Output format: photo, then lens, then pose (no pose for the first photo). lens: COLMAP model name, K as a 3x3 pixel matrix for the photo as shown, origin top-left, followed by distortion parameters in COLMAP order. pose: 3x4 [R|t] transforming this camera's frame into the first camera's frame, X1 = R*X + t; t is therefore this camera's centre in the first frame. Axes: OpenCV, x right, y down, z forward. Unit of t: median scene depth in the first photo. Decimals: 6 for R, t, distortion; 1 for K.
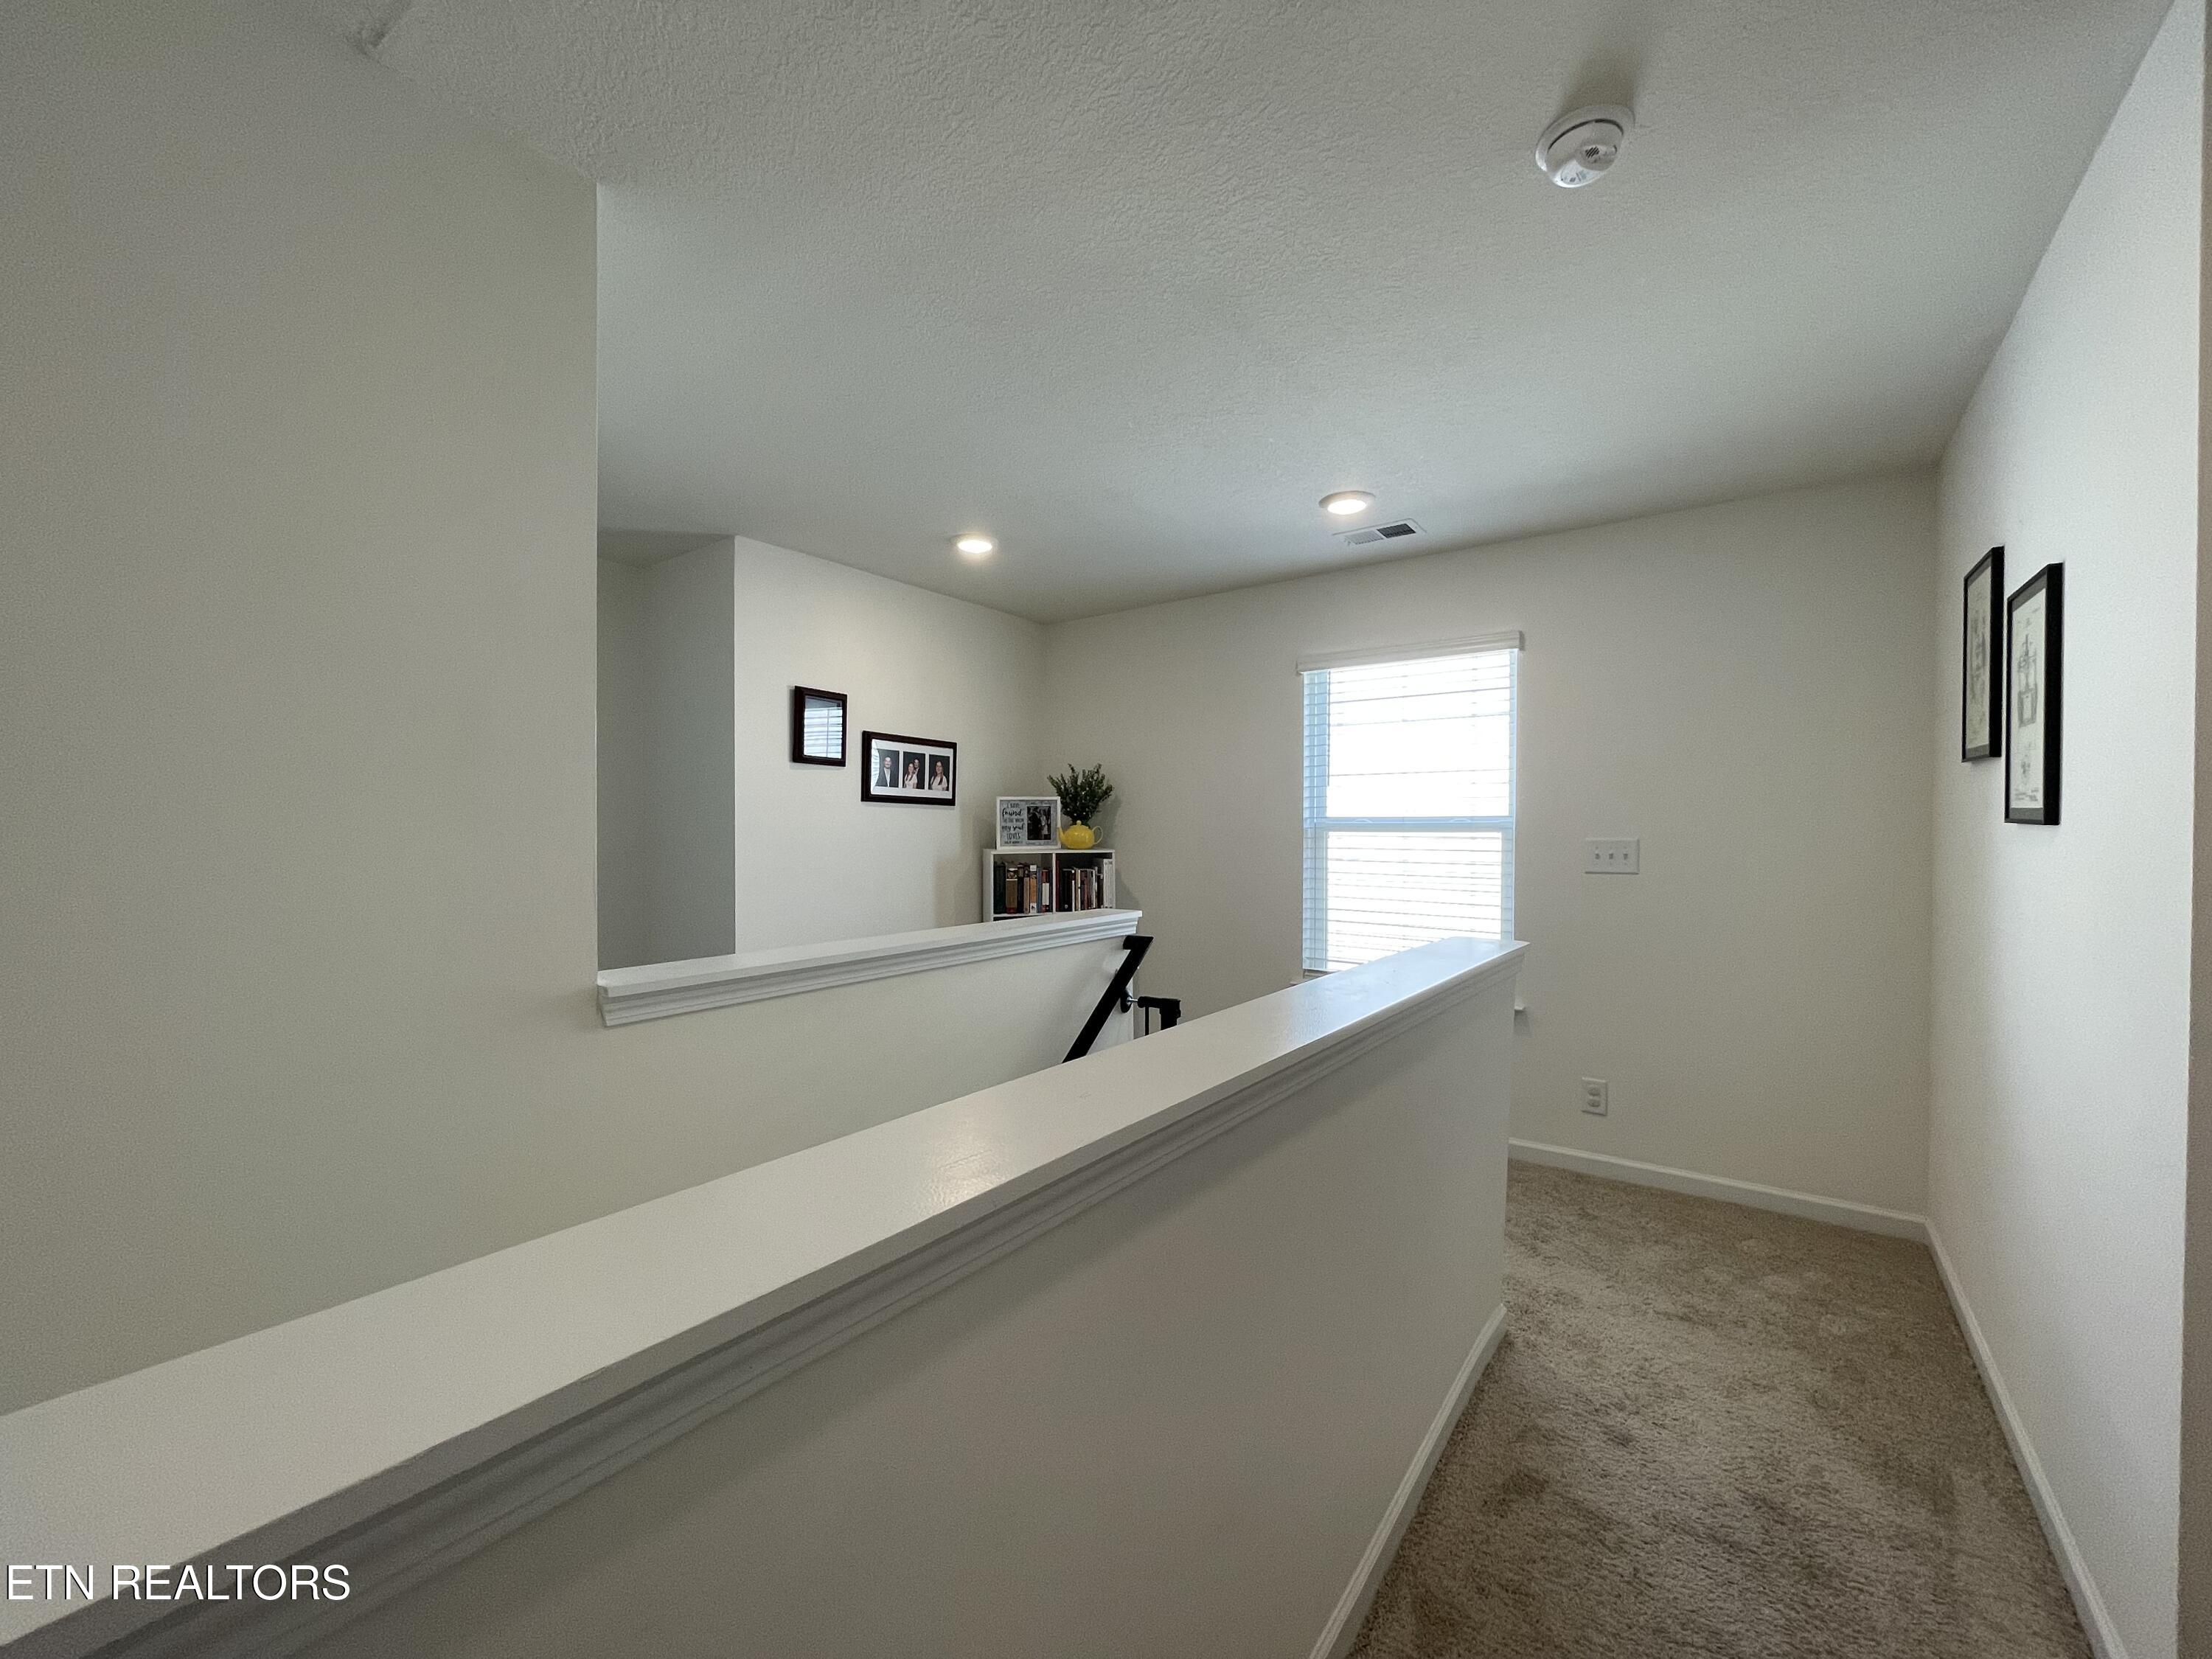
lens RADIAL K [[886.1, 0, 1107.3], [0, 886.1, 831.8], [0, 0, 1]] dist [-0.002228, 0.000271]
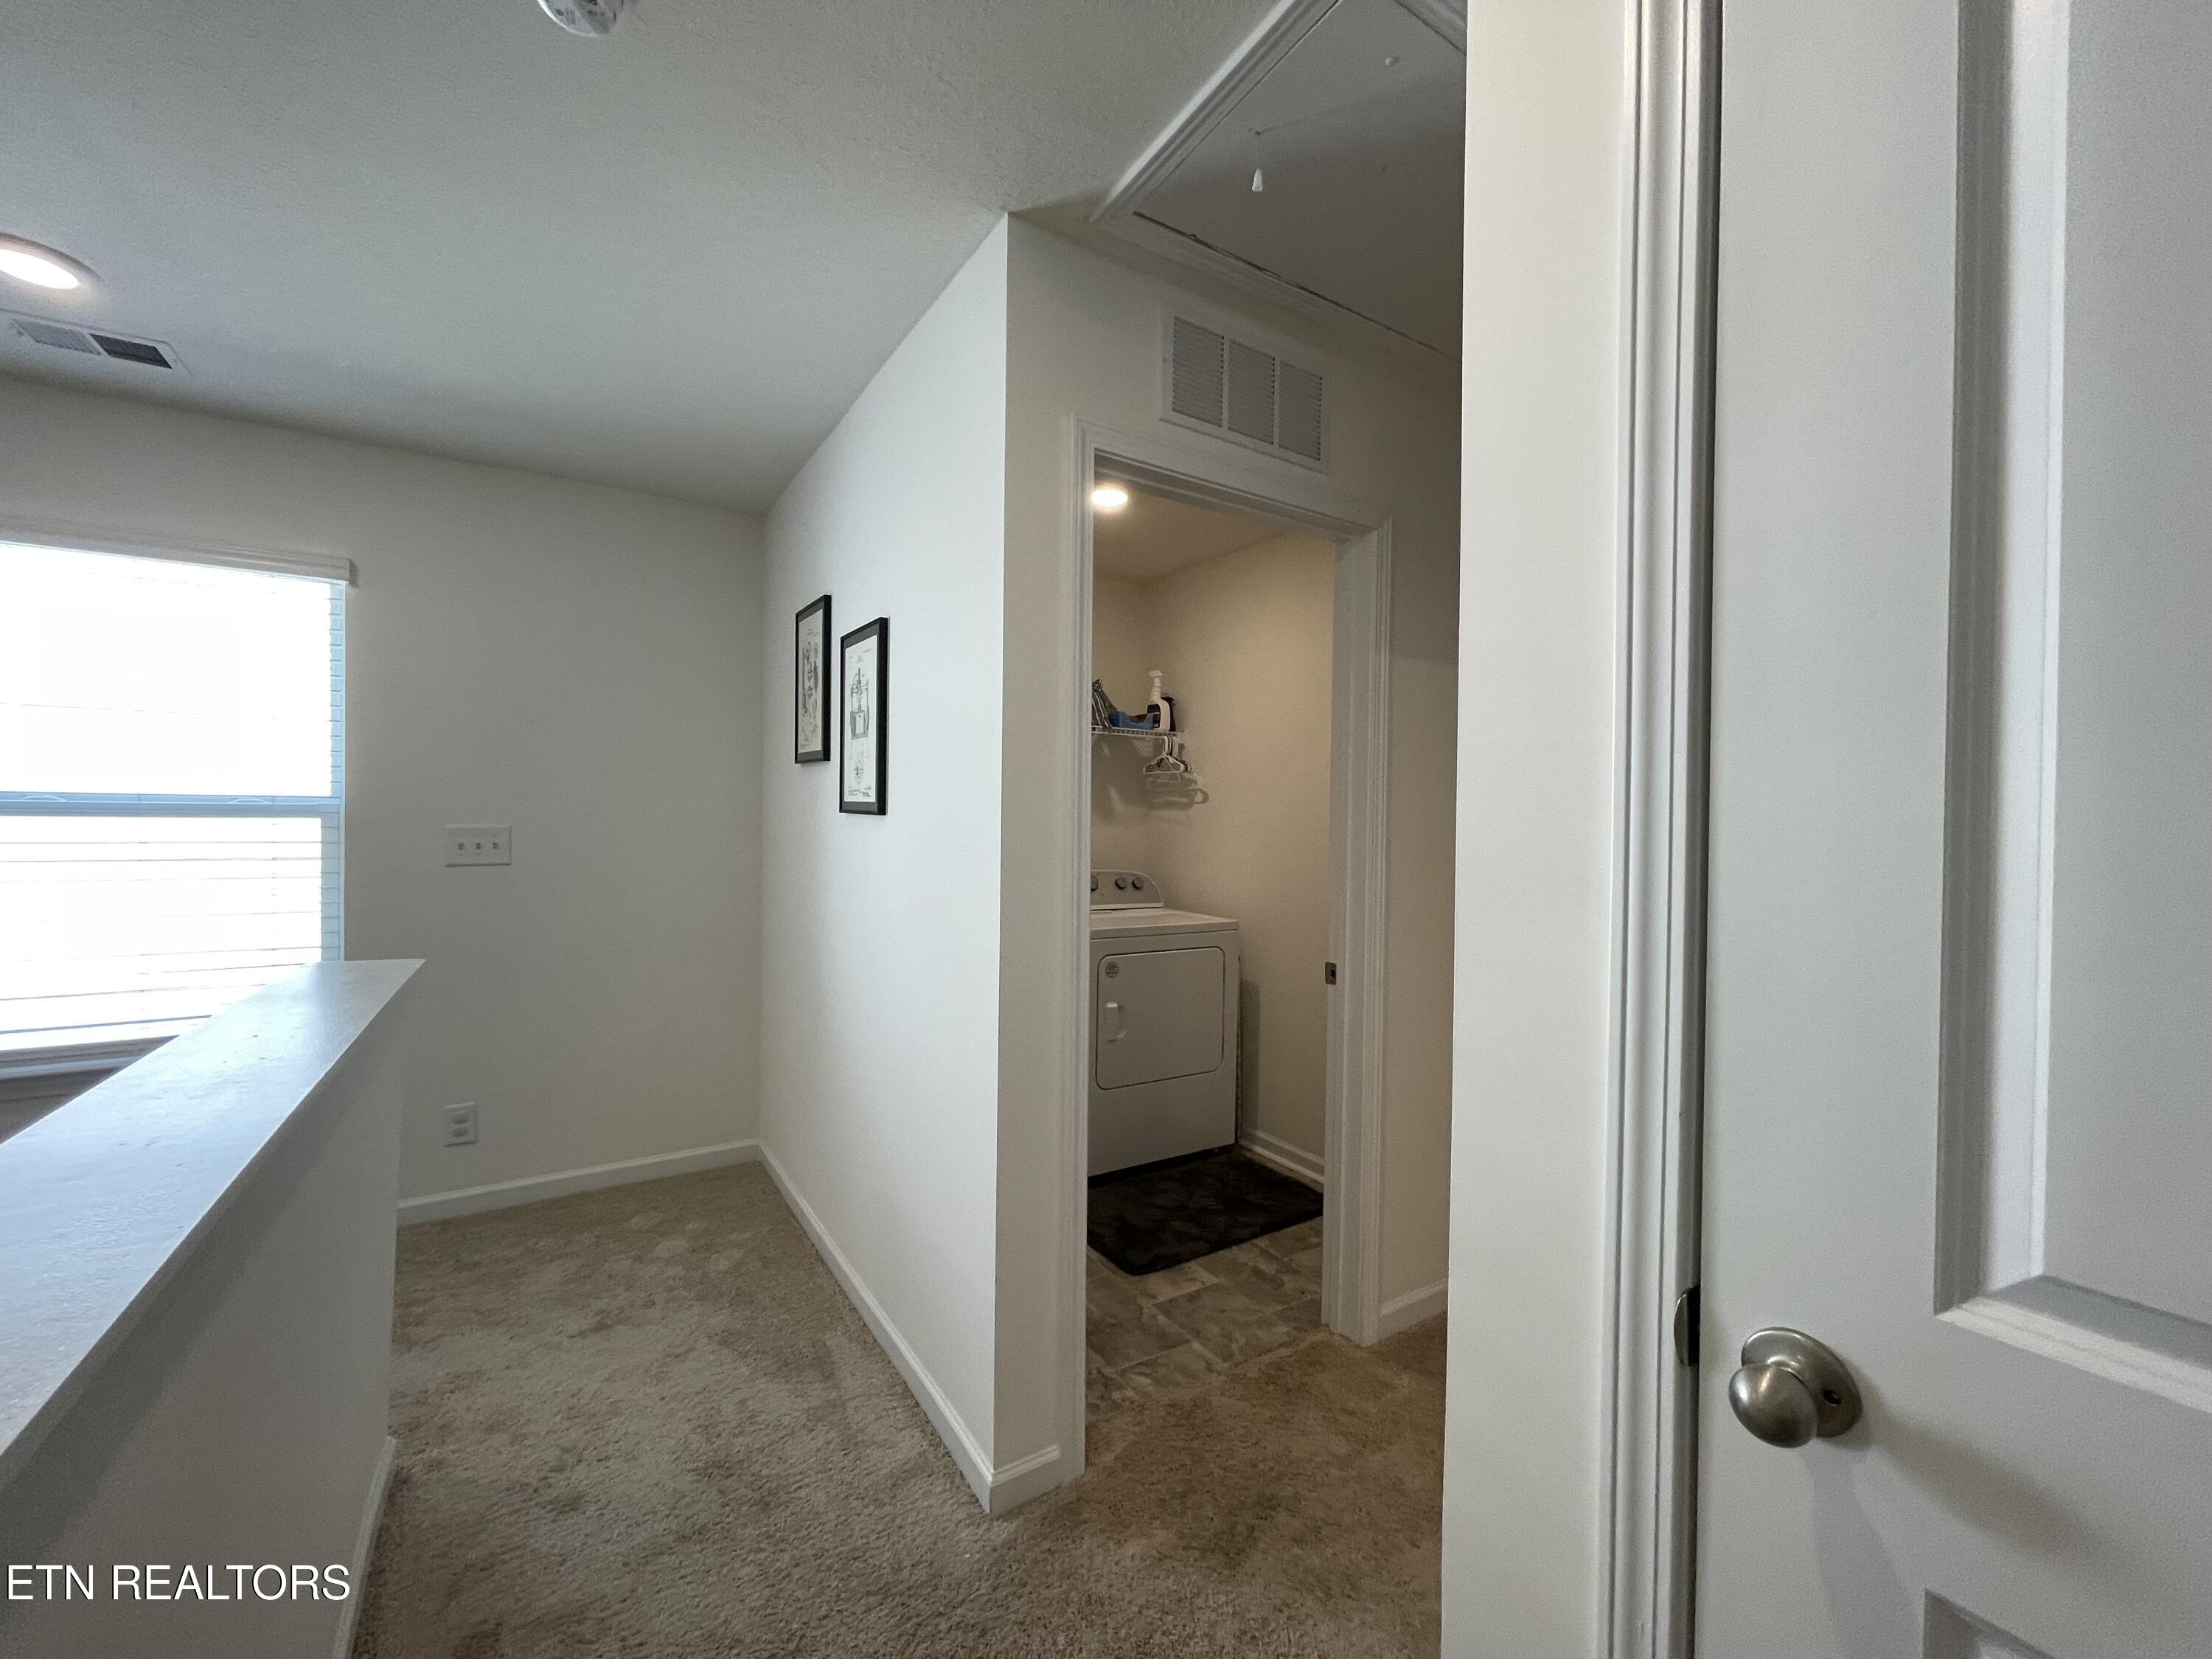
lens RADIAL K [[886.1, 0, 1116.2], [0, 886.1, 834.4], [0, 0, 1]] dist [-0.002228, 0.000271]
pose [[0.358764, -0.011350, 0.933359, -0.035856], [-0.005232, 0.999886, 0.014170, 0.000689], [-0.933414, -0.009967, 0.358664, 0.151929]]
